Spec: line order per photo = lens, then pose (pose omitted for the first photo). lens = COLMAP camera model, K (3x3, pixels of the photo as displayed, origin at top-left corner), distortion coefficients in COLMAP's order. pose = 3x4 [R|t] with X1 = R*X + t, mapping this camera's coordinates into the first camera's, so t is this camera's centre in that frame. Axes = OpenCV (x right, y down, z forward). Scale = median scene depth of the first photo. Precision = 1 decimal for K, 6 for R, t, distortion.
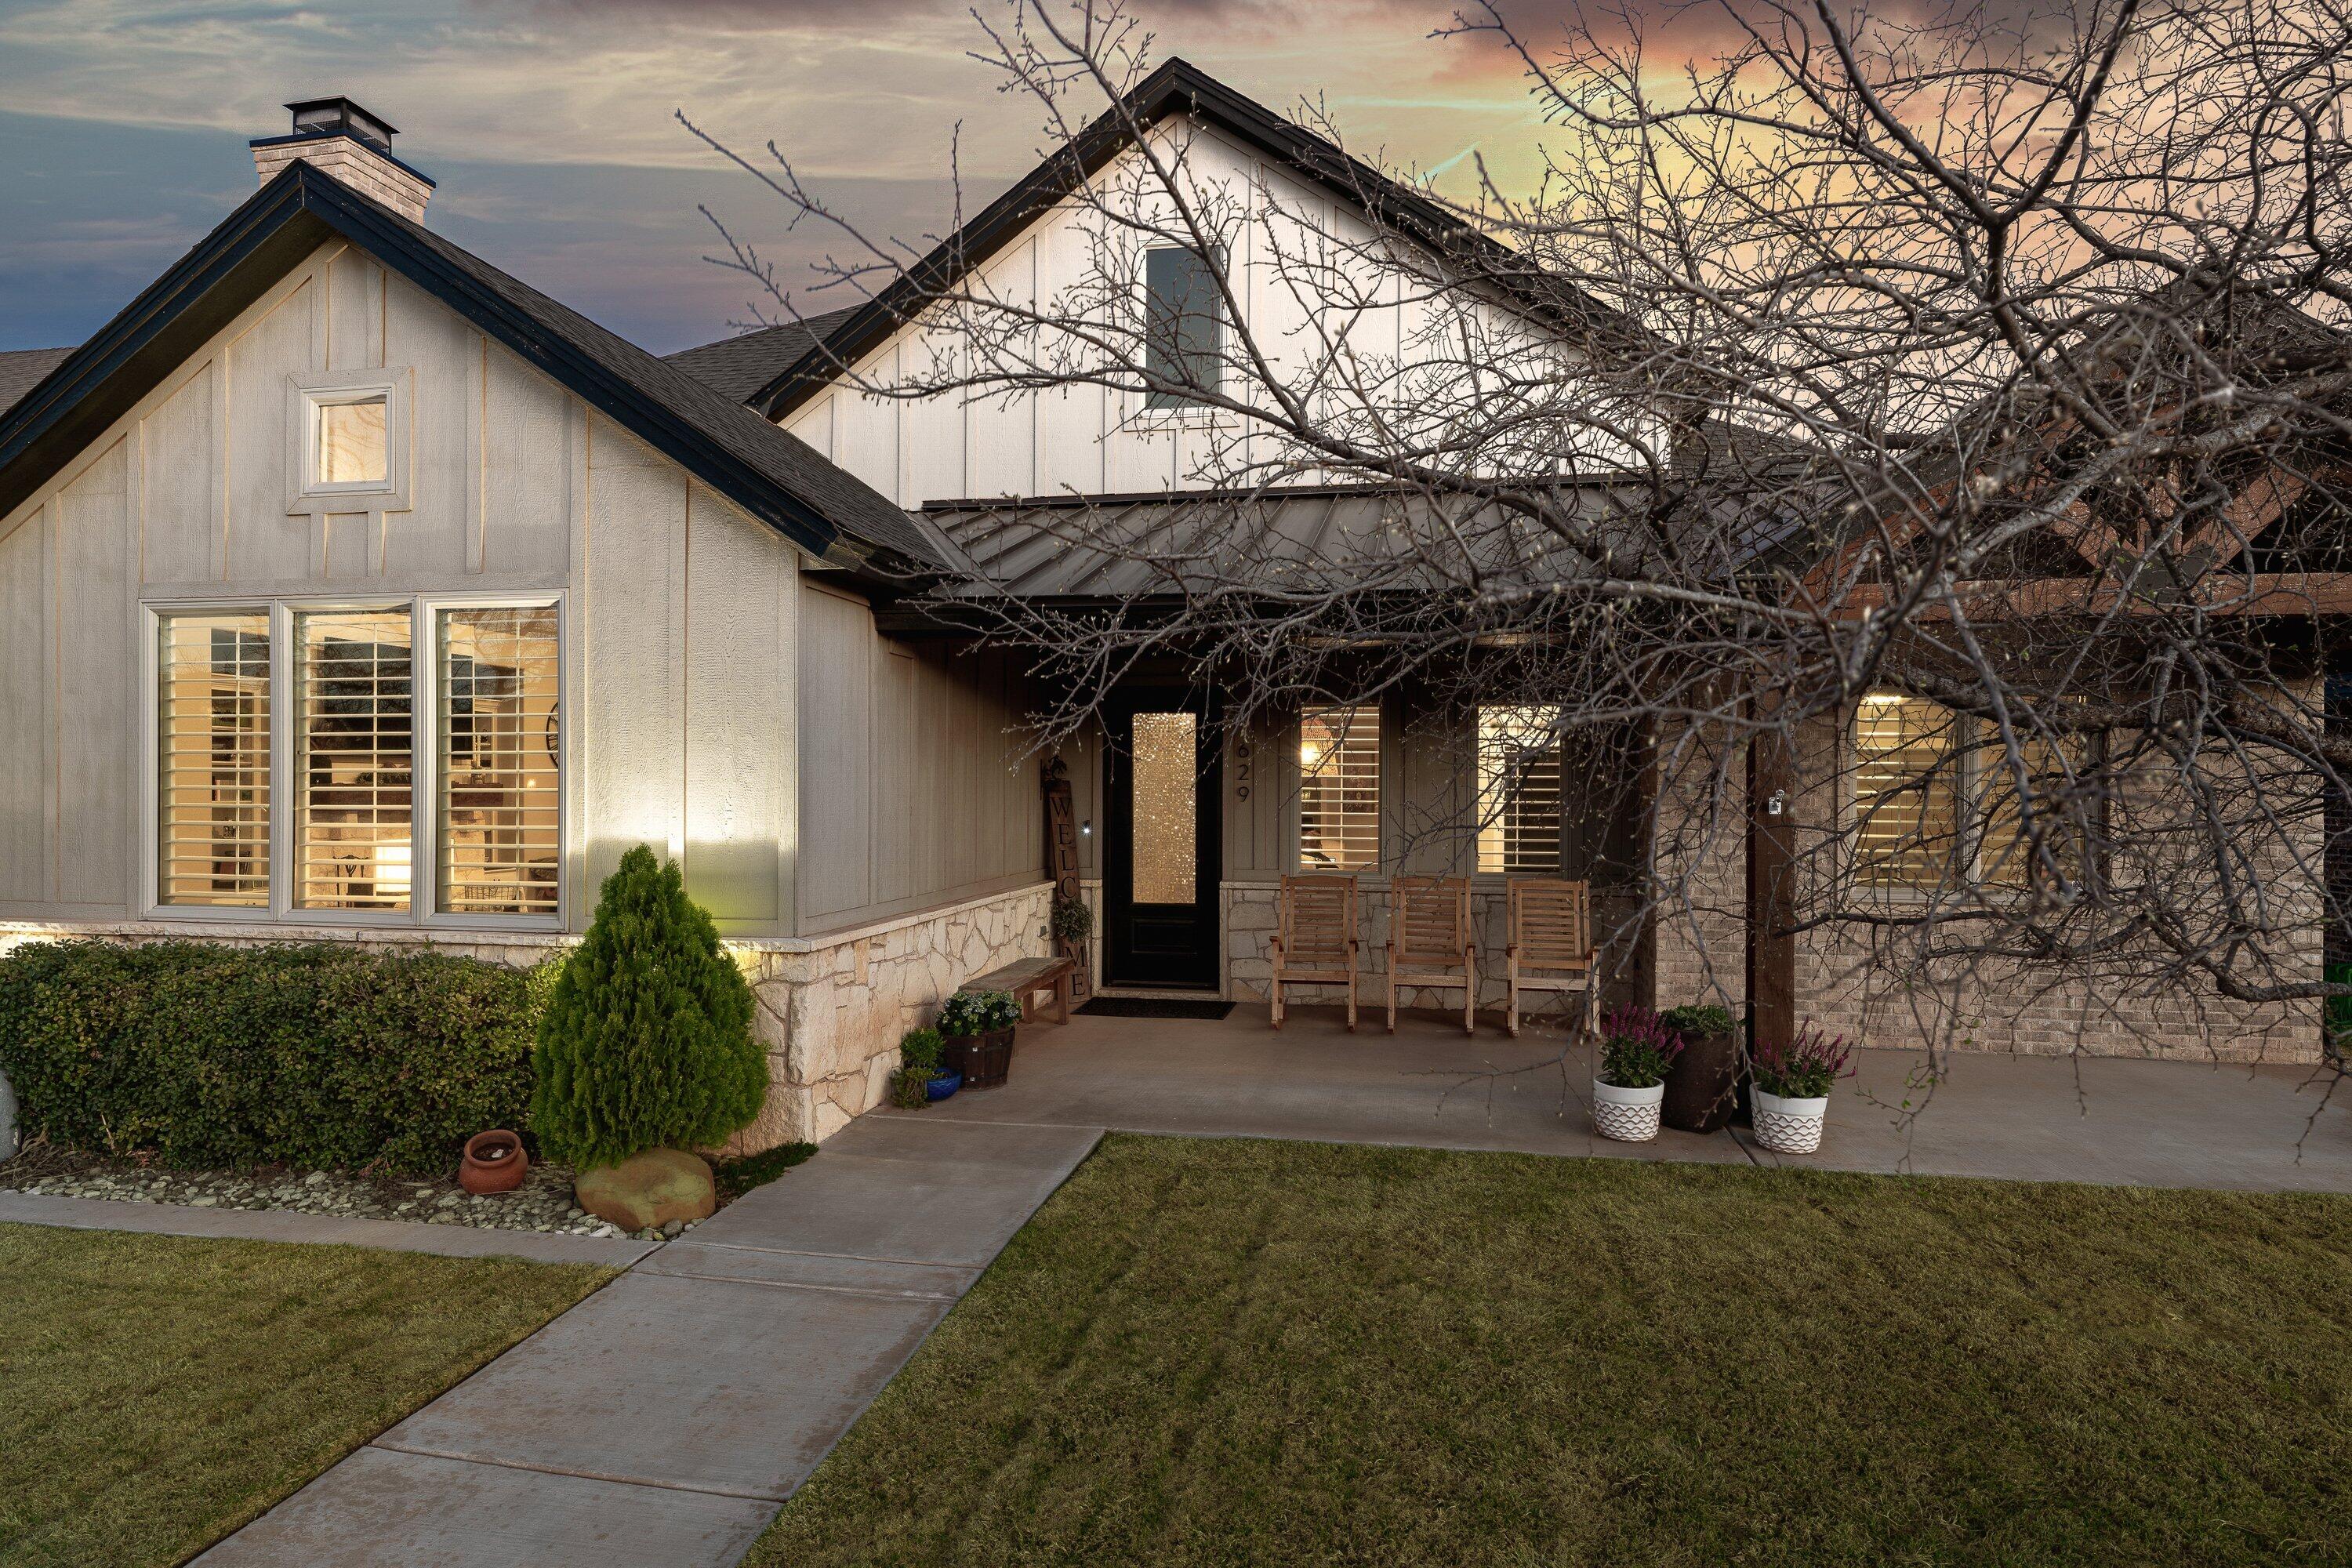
lens RADIAL K [[1291.8, 0, 1154.1], [0, 1291.8, 790.9], [0, 0, 1]] dist [-0.004327, 0.000449]
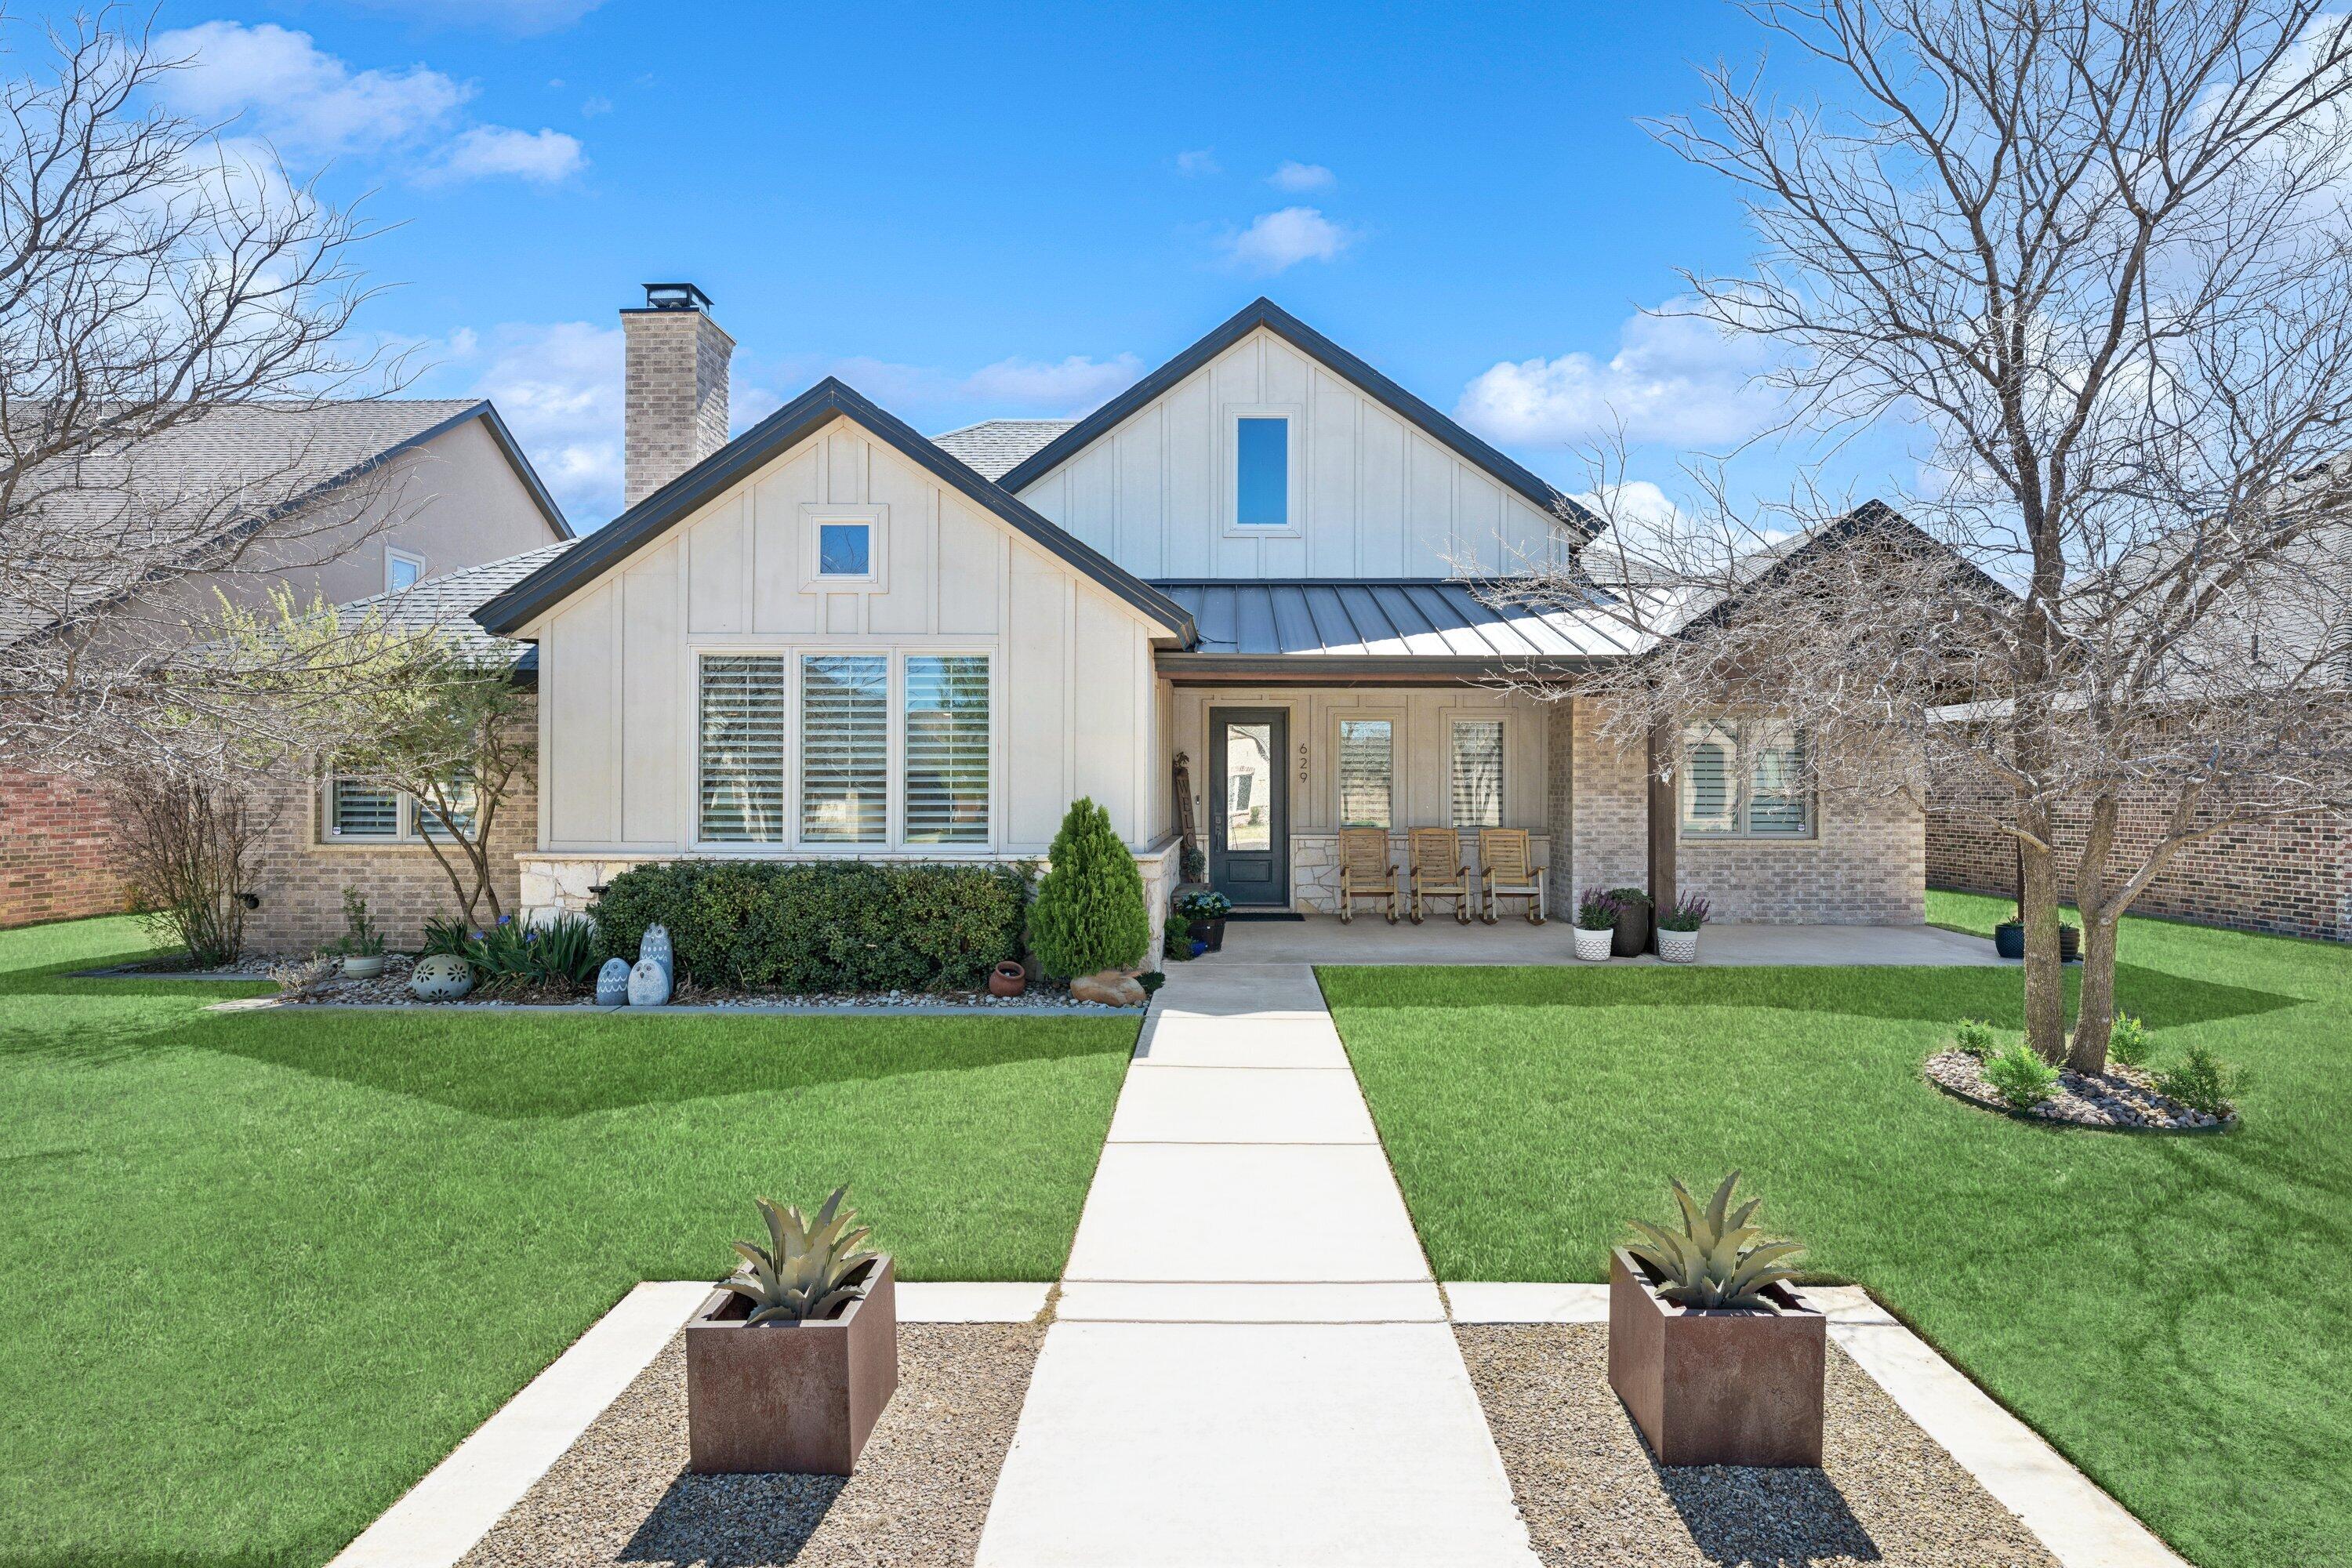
lens RADIAL K [[1147.4, 0, 1186.1], [0, 1147.4, 796.9], [0, 0, 1]] dist [-0.004646, -0.000285]
pose [[0.985646, -0.002669, 0.168805, -0.307961], [0.002480, 0.999996, 0.001331, 0.023366], [-0.168808, -0.000893, 0.985649, -0.326487]]
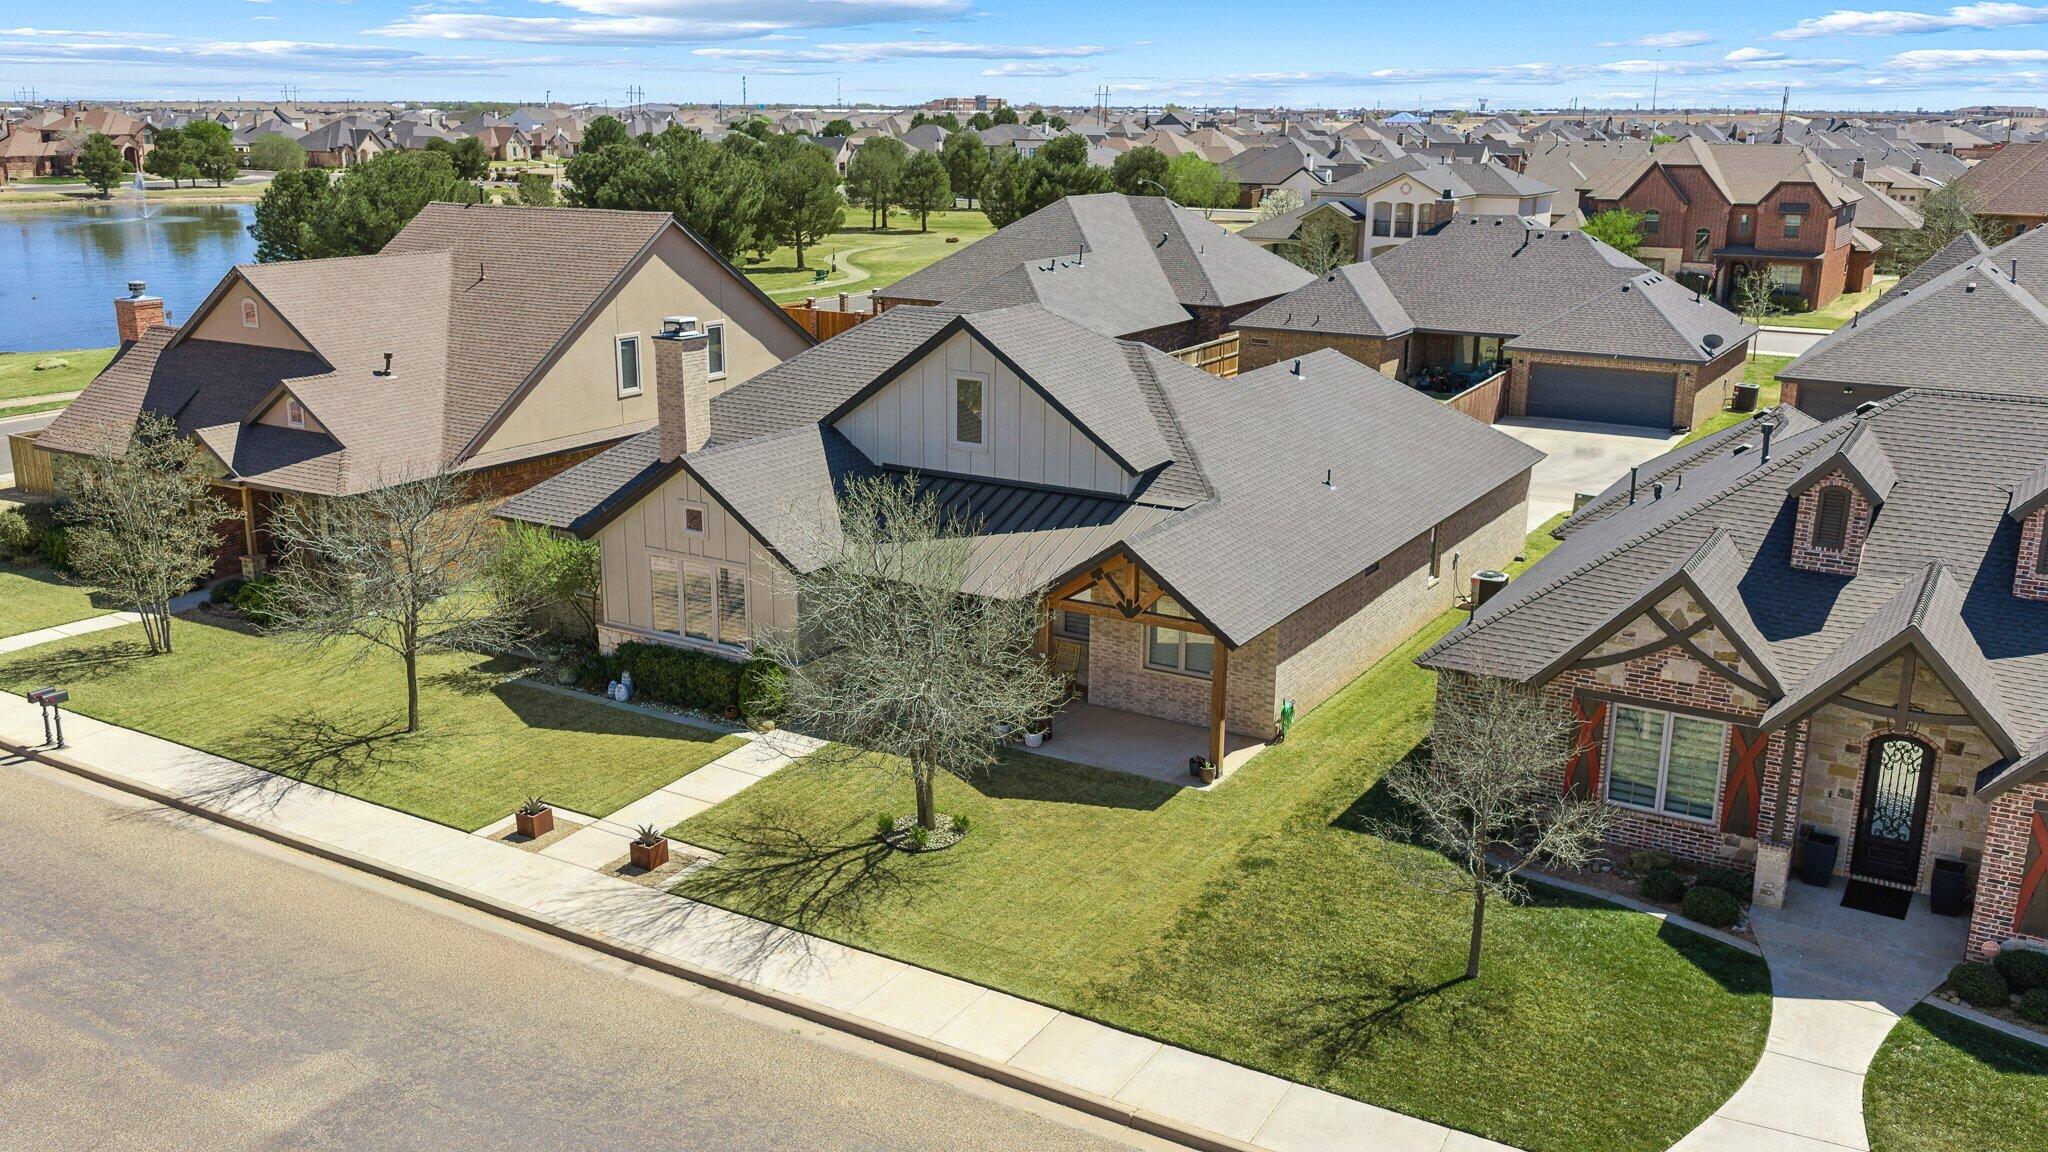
lens RADIAL K [[1723.2, 0, 1024.0], [0, 1723.2, 576.0], [0, 0, 1]] dist [0.002421, 0.000139]
pose [[0.937992, 0.091688, -0.334312, 1.341184], [0.000732, 0.963862, 0.266401, -0.989725], [0.346656, -0.250127, 0.904028, -2.213270]]
